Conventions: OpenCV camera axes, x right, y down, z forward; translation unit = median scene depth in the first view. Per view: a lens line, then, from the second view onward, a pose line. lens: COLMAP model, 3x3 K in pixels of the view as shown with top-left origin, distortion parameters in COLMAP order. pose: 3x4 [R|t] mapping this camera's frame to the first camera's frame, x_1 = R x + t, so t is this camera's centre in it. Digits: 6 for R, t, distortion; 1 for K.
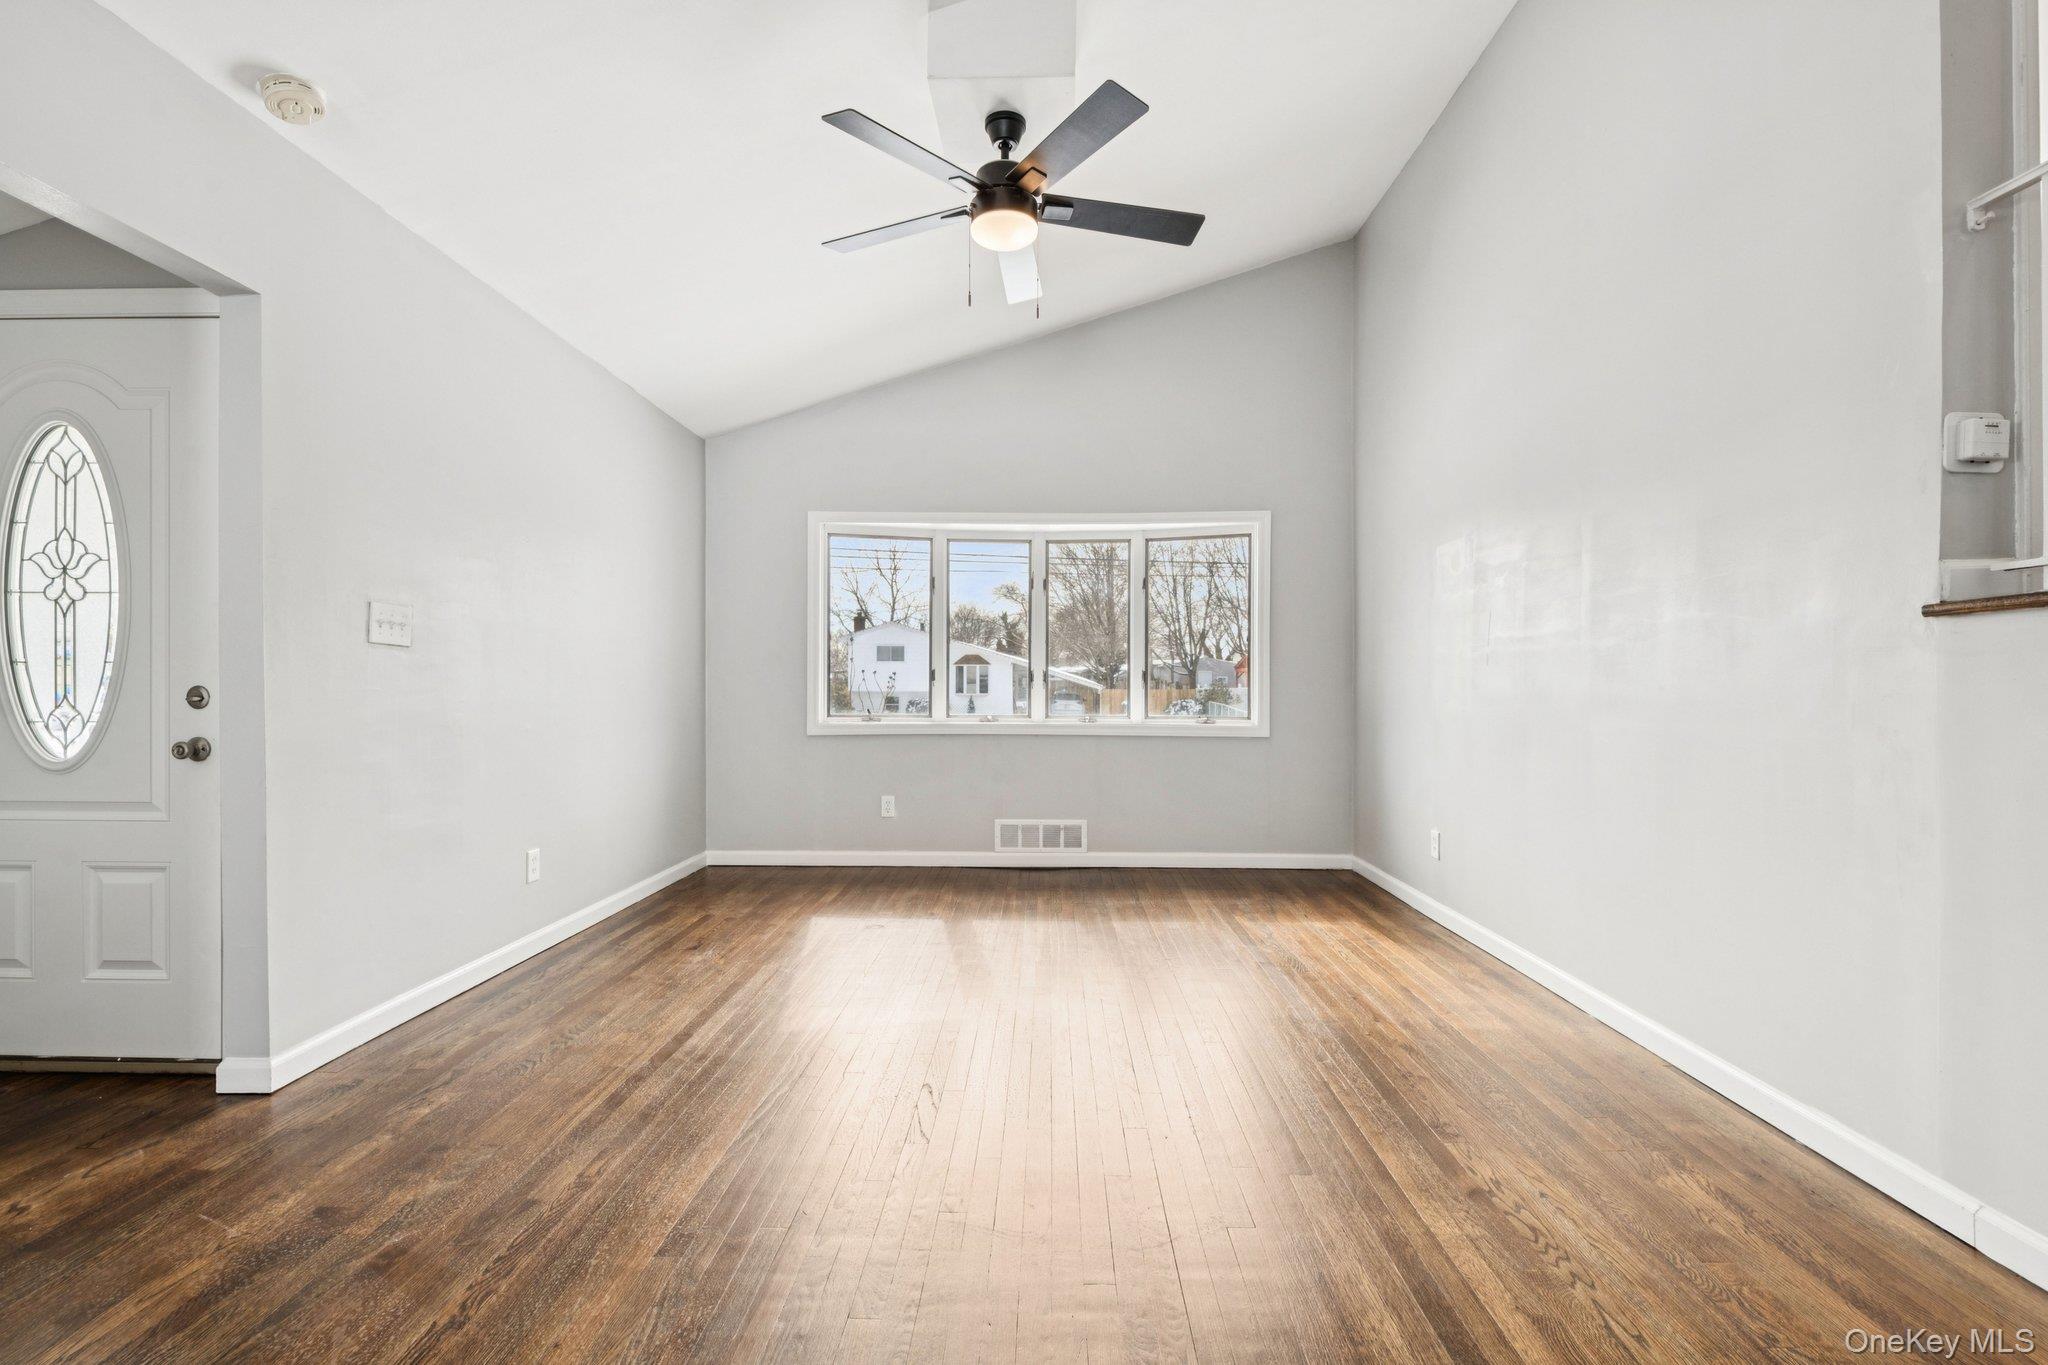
lens RADIAL K [[927.0, 0, 1025.6], [0, 927.0, 690.6], [0, 0, 1]] dist [0.000437, -0.000577]
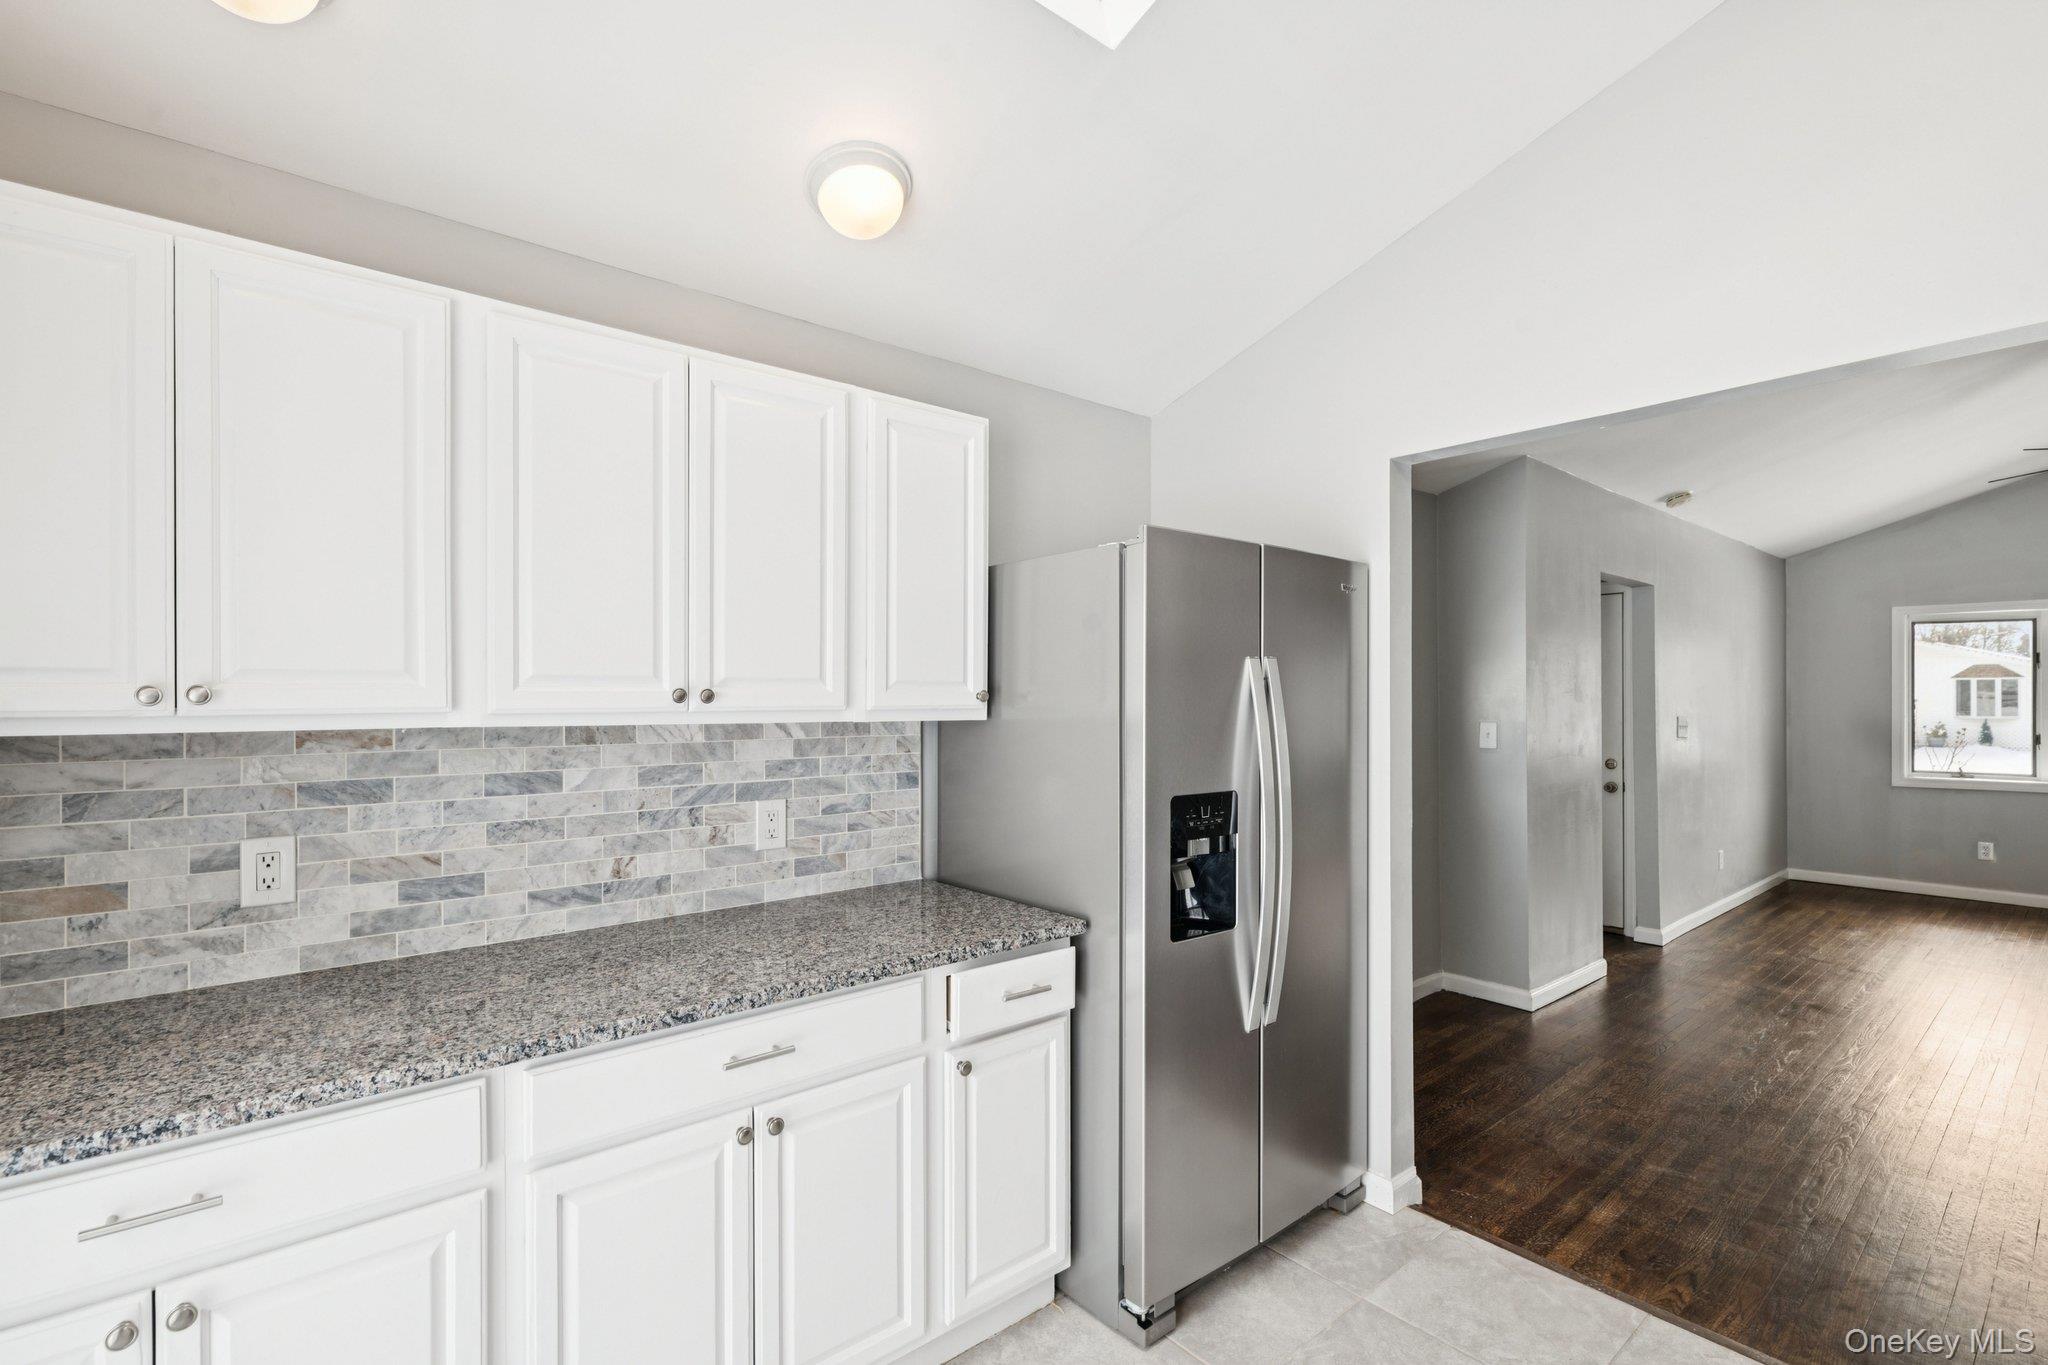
lens RADIAL K [[926.9, 0, 1001.7], [0, 926.9, 698.4], [0, 0, 1]] dist [-0.001774, -0.000868]
pose [[0.651914, -0.005418, -0.758274, -0.111188], [0.001454, 0.999982, -0.005895, -0.098961], [0.758292, 0.002741, 0.651910, -1.111475]]
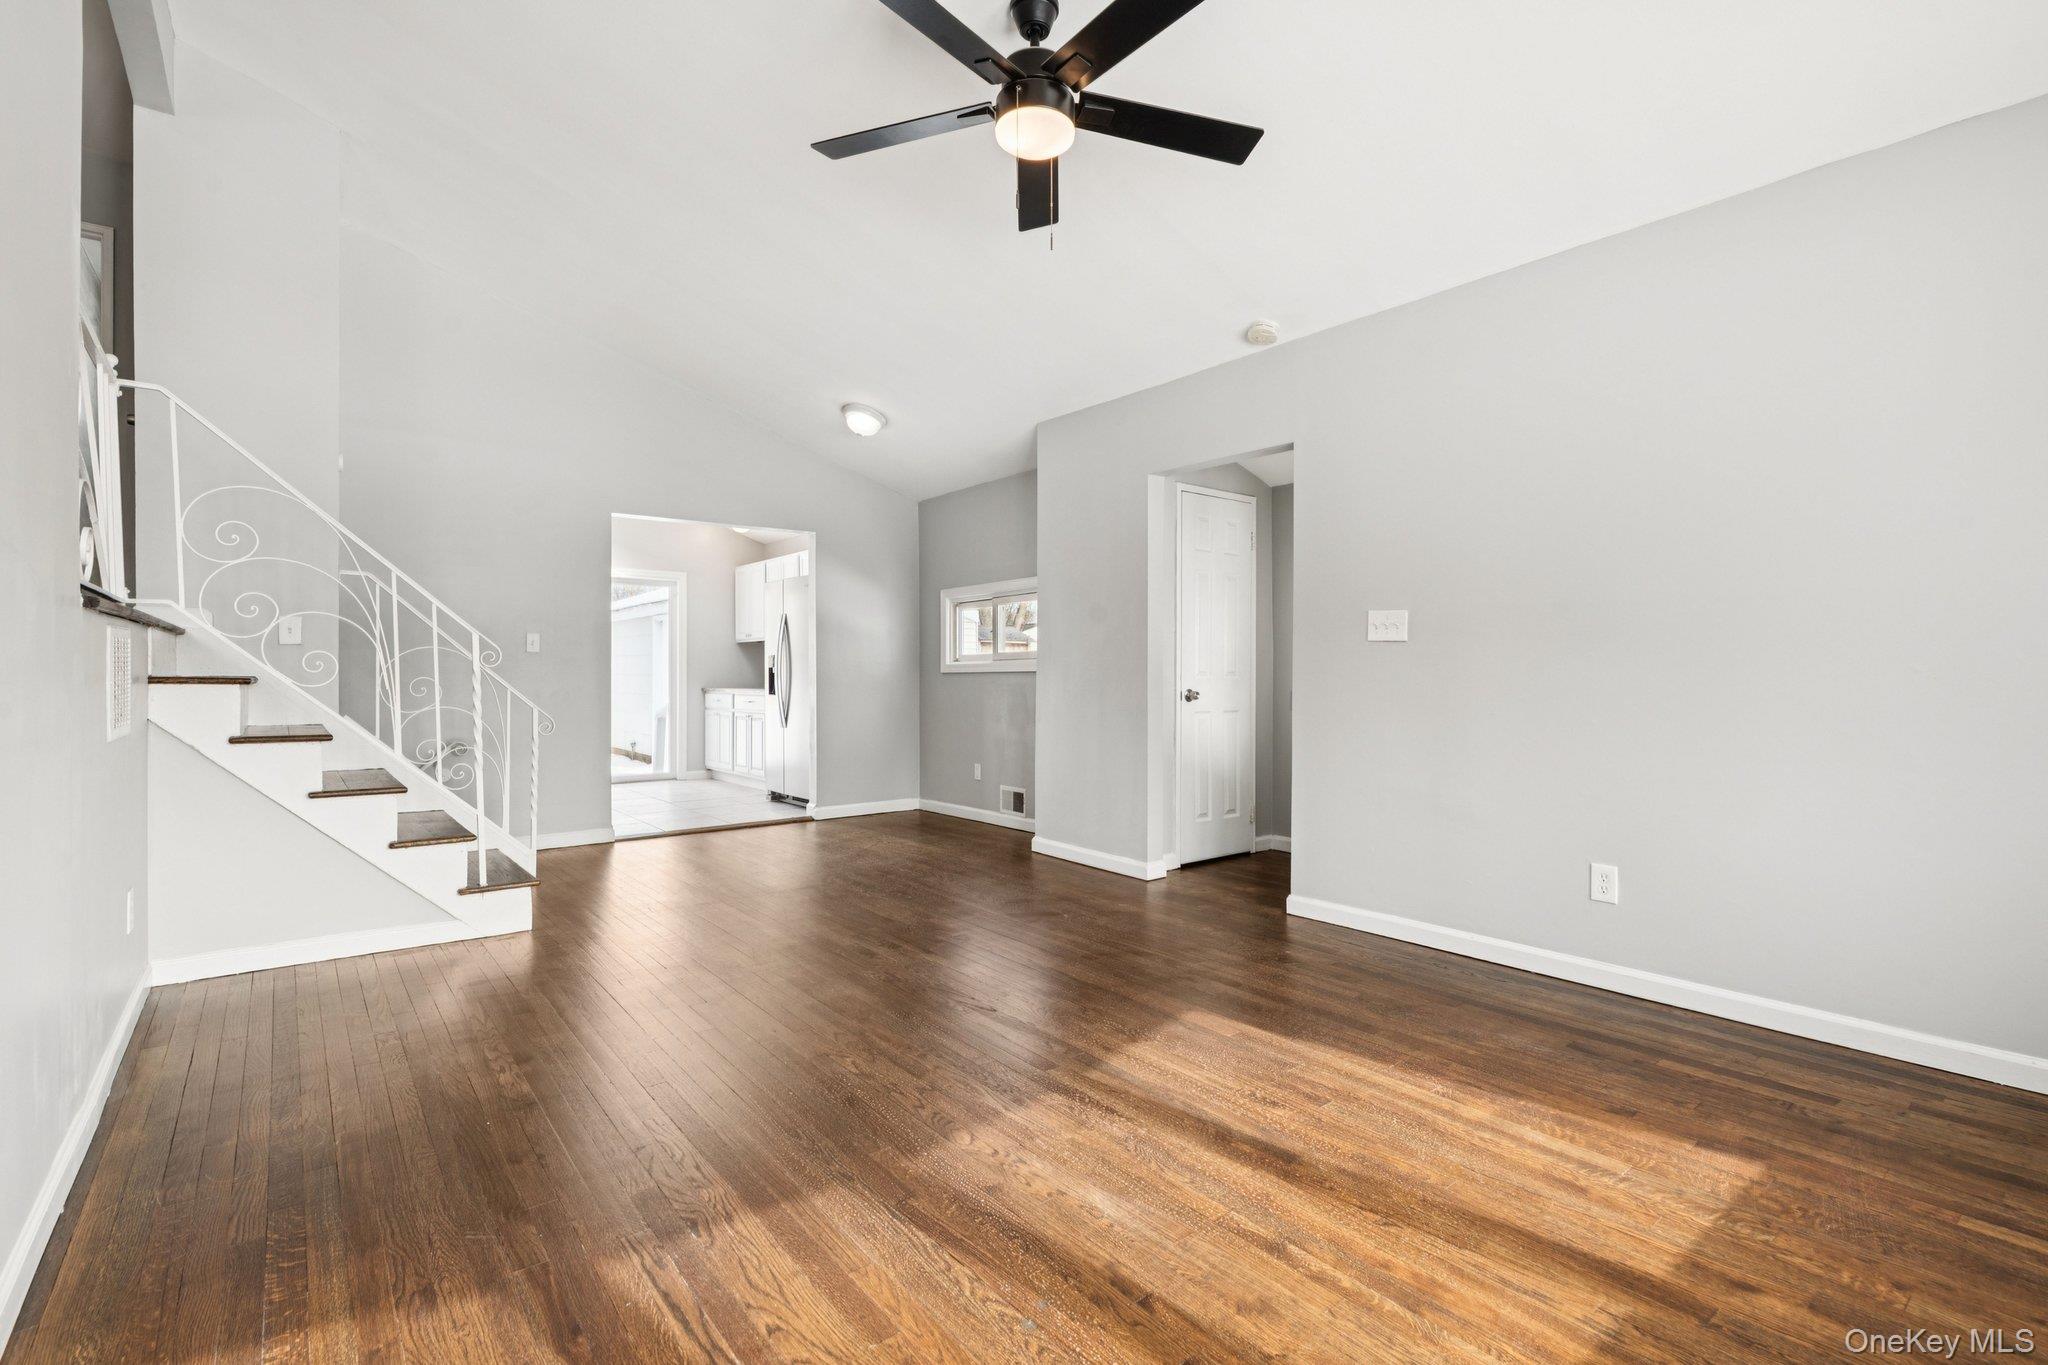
lens RADIAL K [[910.4, 0, 1024.0], [0, 910.4, 682.5], [0, 0, 1]] dist [-0.000440, -0.000136]
pose [[-0.763904, 0.006855, -0.645293, 0.422618], [-0.001273, 0.999926, 0.012129, -0.004048], [0.645328, 0.010086, -0.763839, 1.327303]]
